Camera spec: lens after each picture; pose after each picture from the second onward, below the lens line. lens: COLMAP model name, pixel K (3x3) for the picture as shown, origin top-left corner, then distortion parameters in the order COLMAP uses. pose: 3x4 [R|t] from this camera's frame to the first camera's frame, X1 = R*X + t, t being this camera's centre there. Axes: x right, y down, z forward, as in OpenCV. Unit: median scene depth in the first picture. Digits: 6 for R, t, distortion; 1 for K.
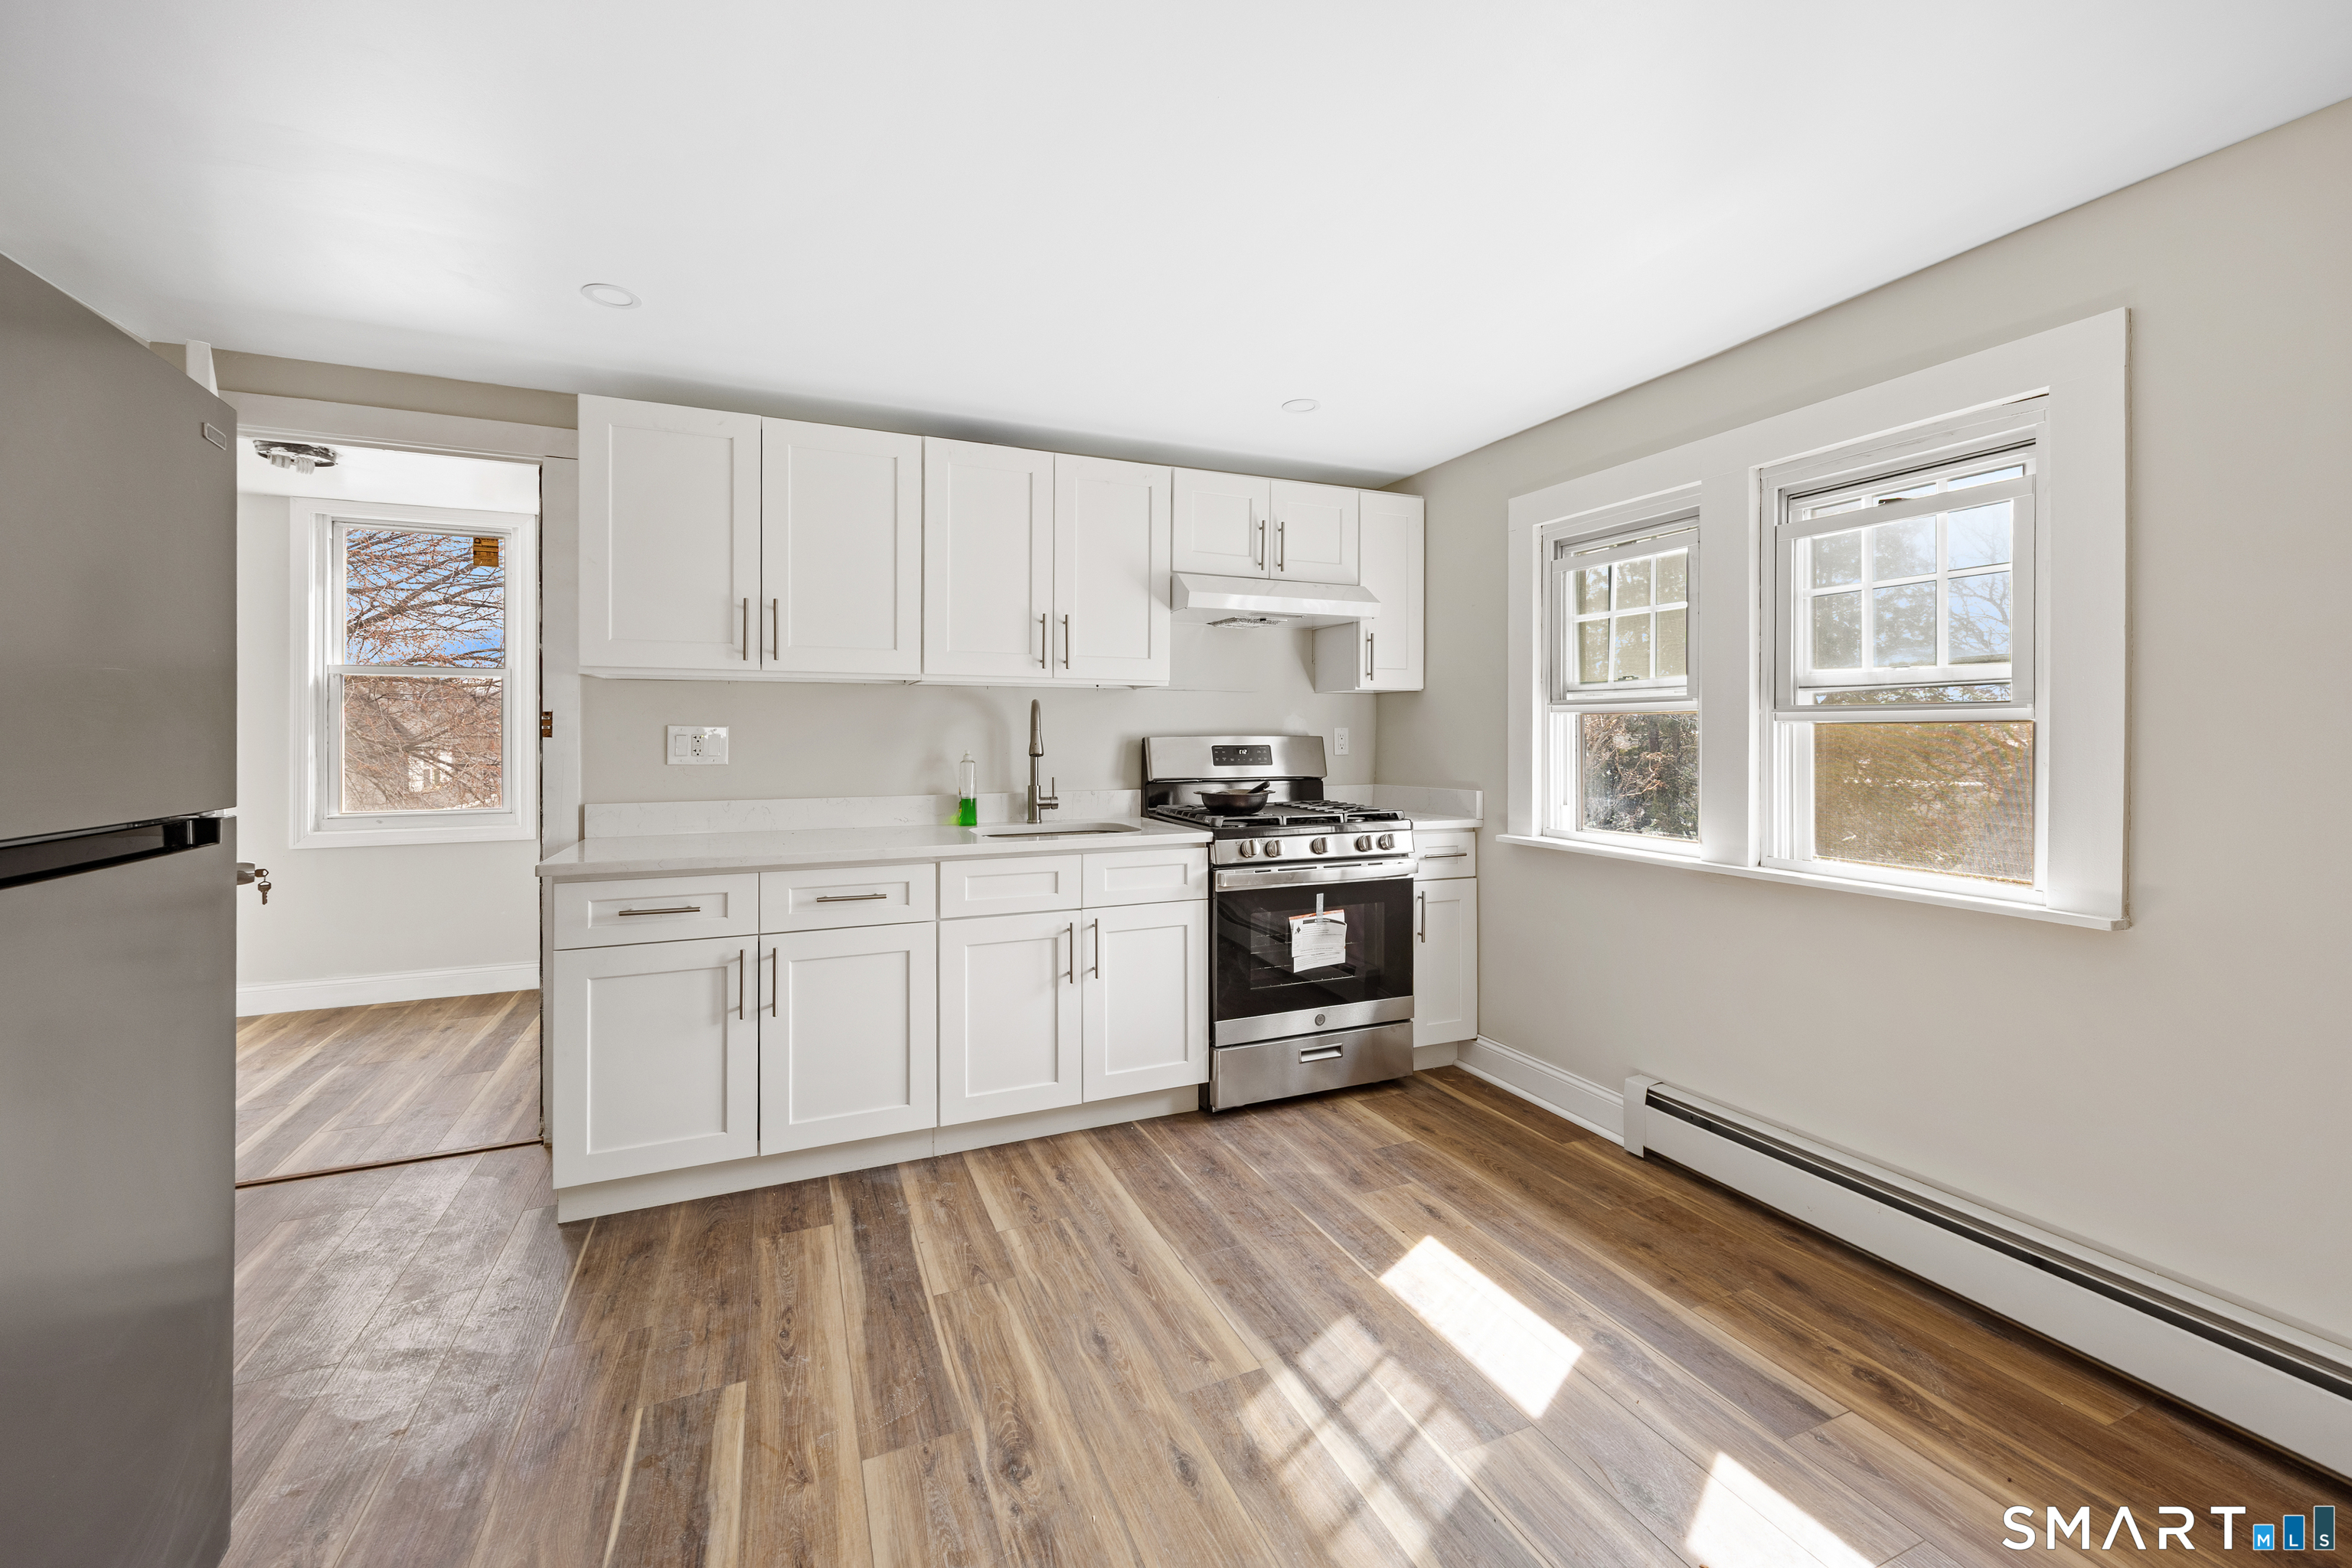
lens RADIAL K [[961.5, 0, 1174.0], [0, 961.5, 727.8], [0, 0, 1]] dist [-0.001033, 0.000118]
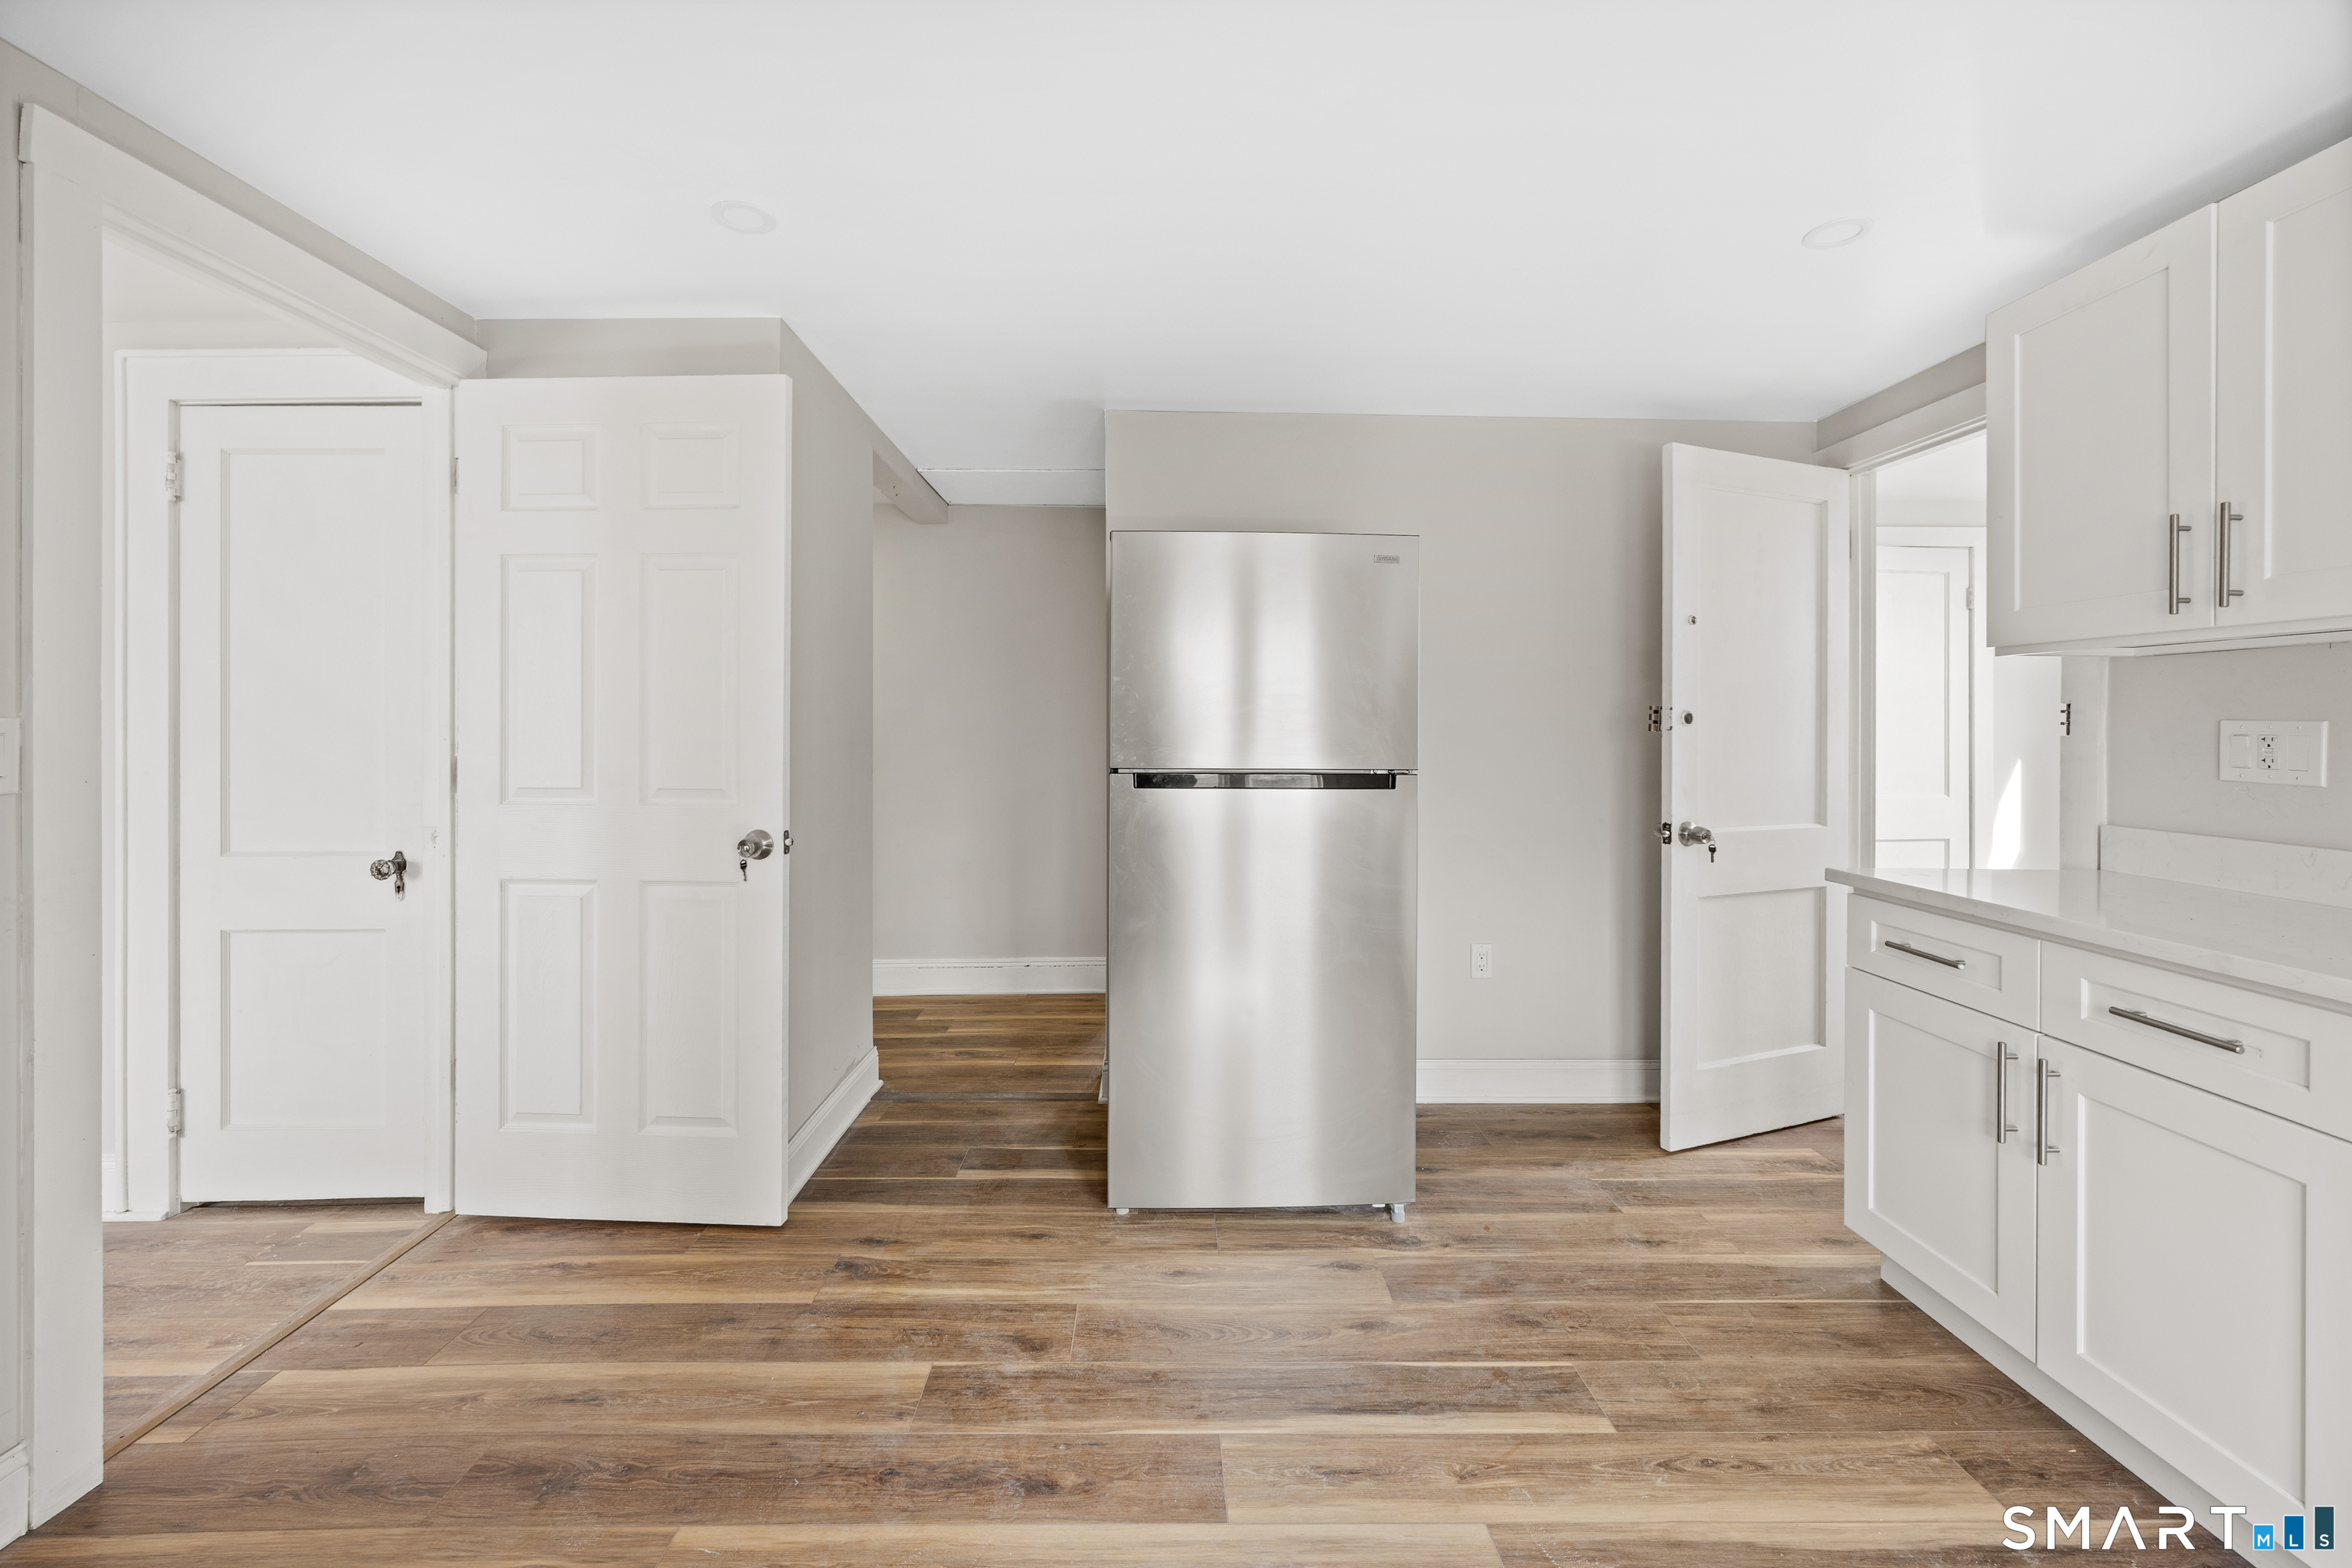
lens RADIAL K [[911.6, 0, 1164.2], [0, 911.6, 703.6], [0, 0, 1]] dist [0.009537, -0.000105]
pose [[-0.380861, -0.021619, -0.924379, 0.520496], [0.000275, 0.999724, -0.023495, 0.000793], [0.924632, -0.009203, -0.380750, 0.888719]]
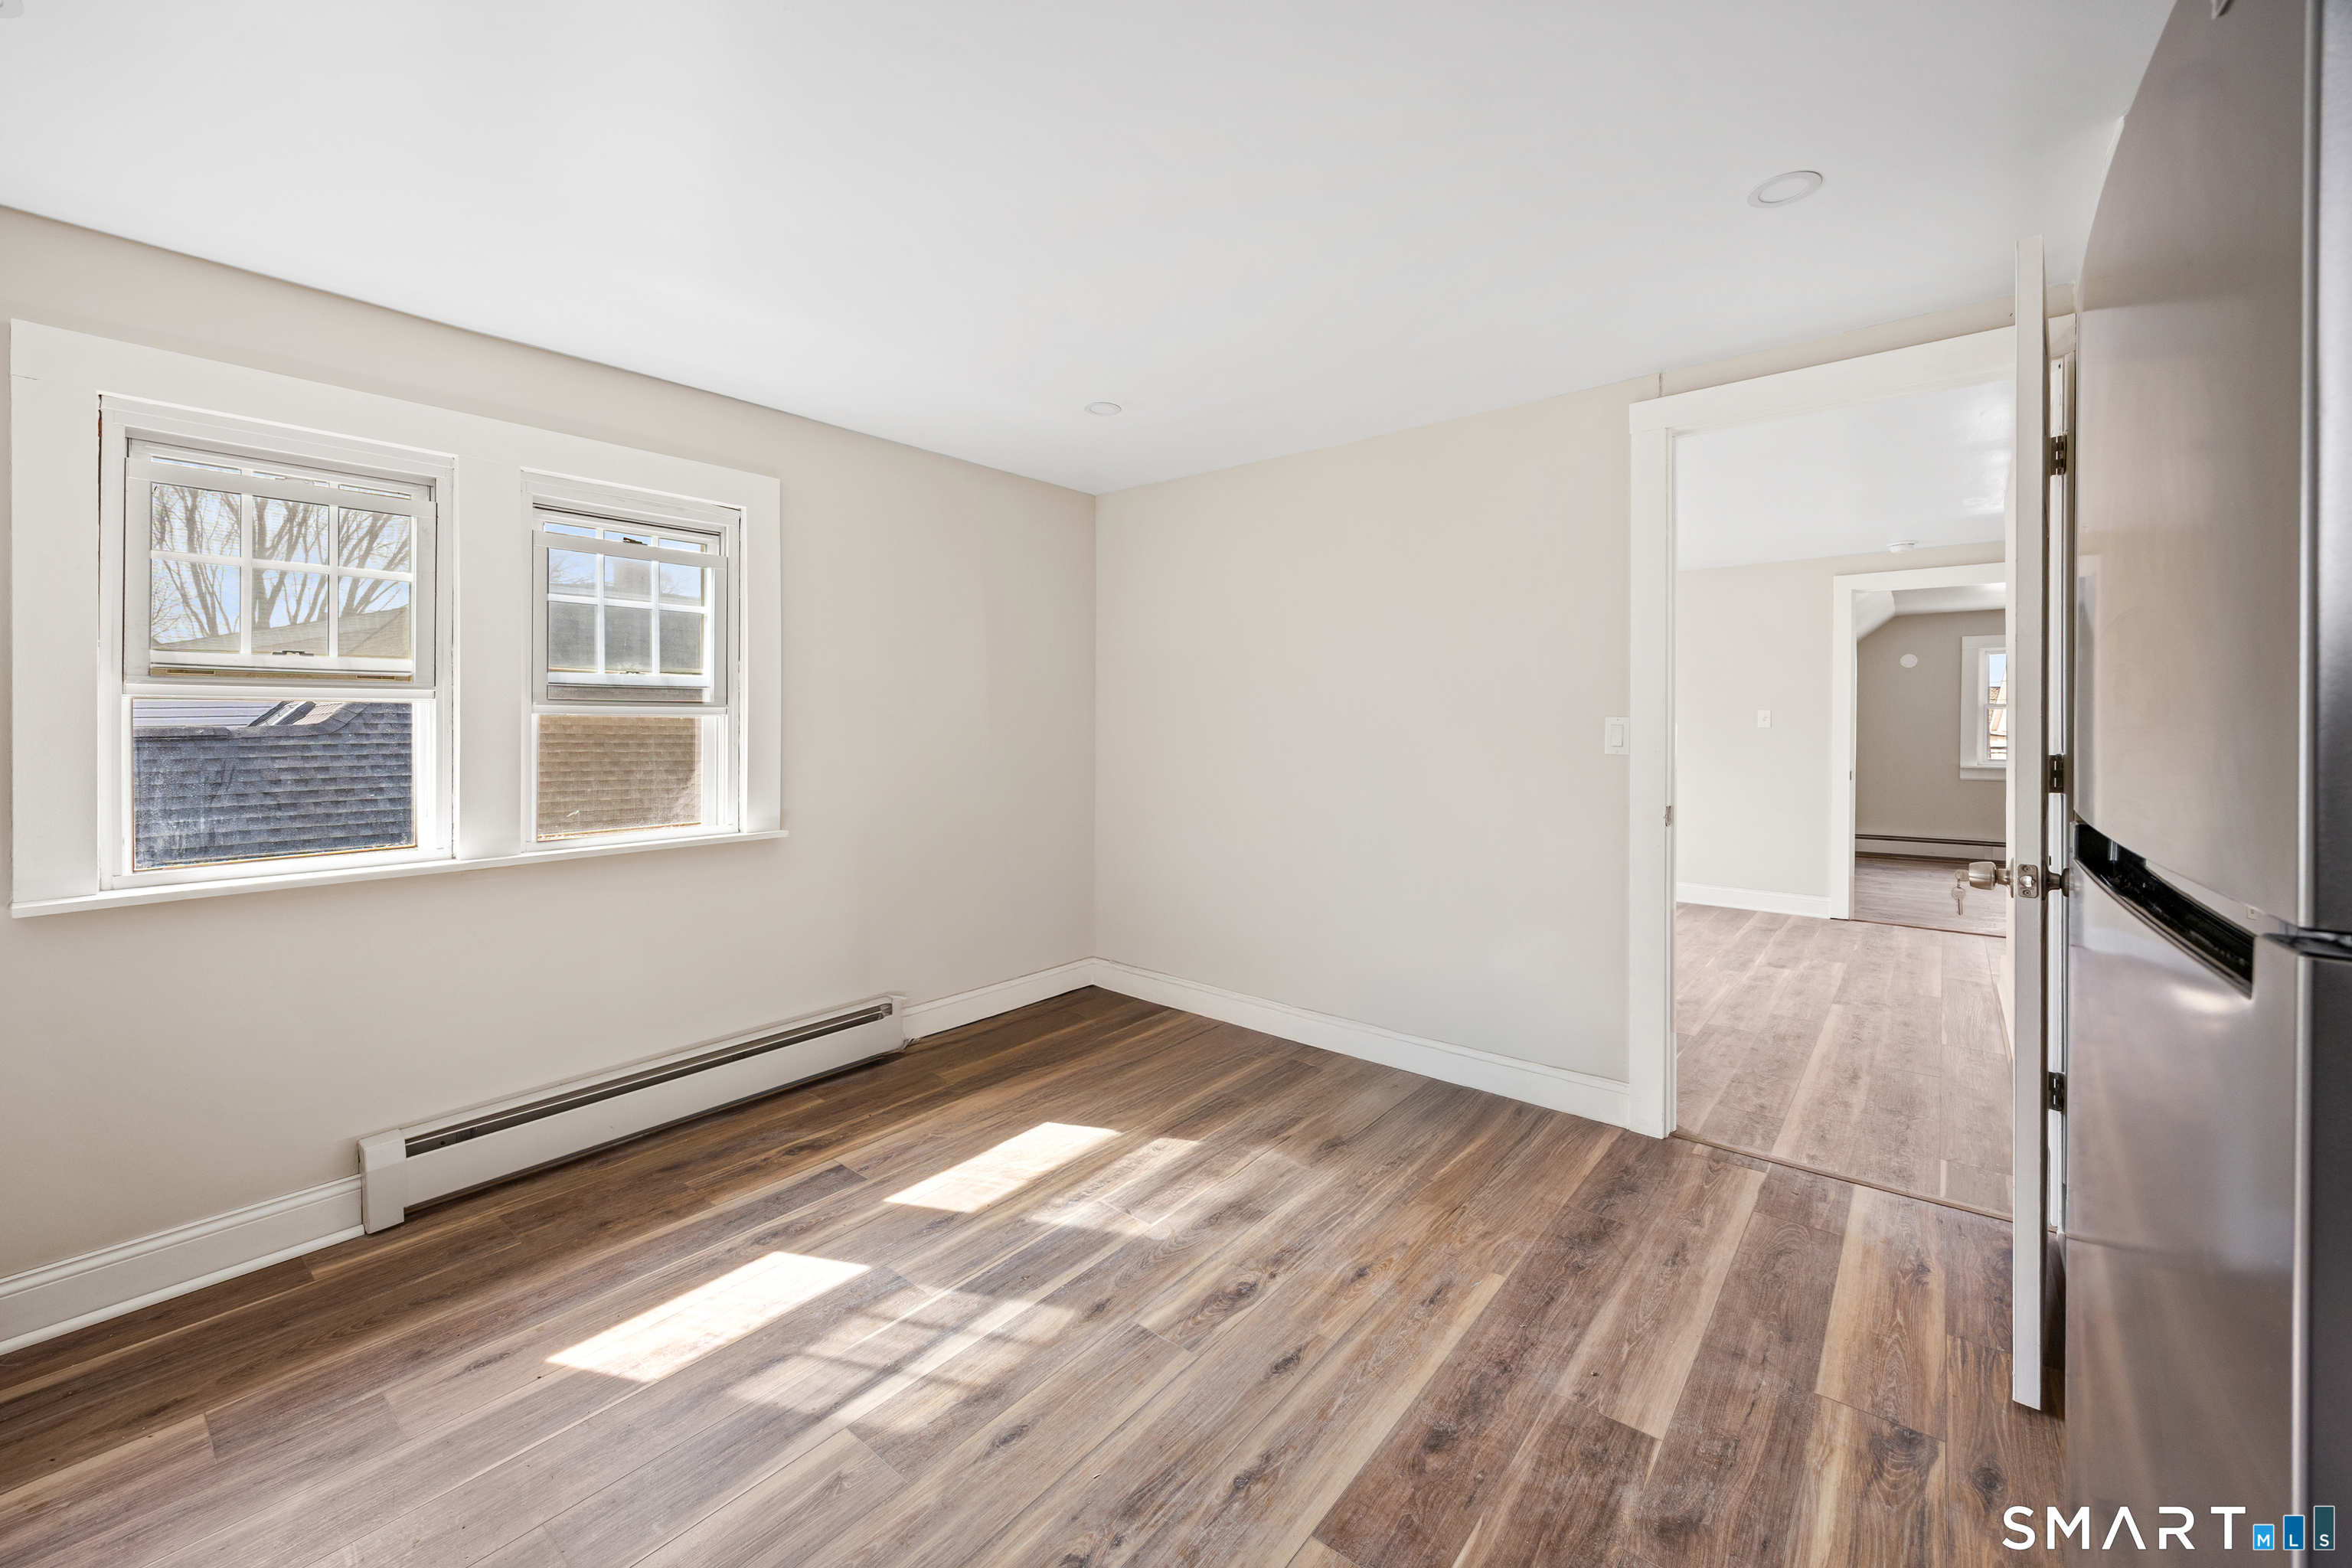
lens RADIAL K [[944.8, 0, 1172.5], [0, 944.8, 724.3], [0, 0, 1]] dist [0.000304, 0.000209]
pose [[-0.479932, -0.000397, 0.877306, -0.790910], [0.001654, 0.999998, 0.001357, 0.006050], [-0.877304, 0.002103, -0.479930, 1.097642]]
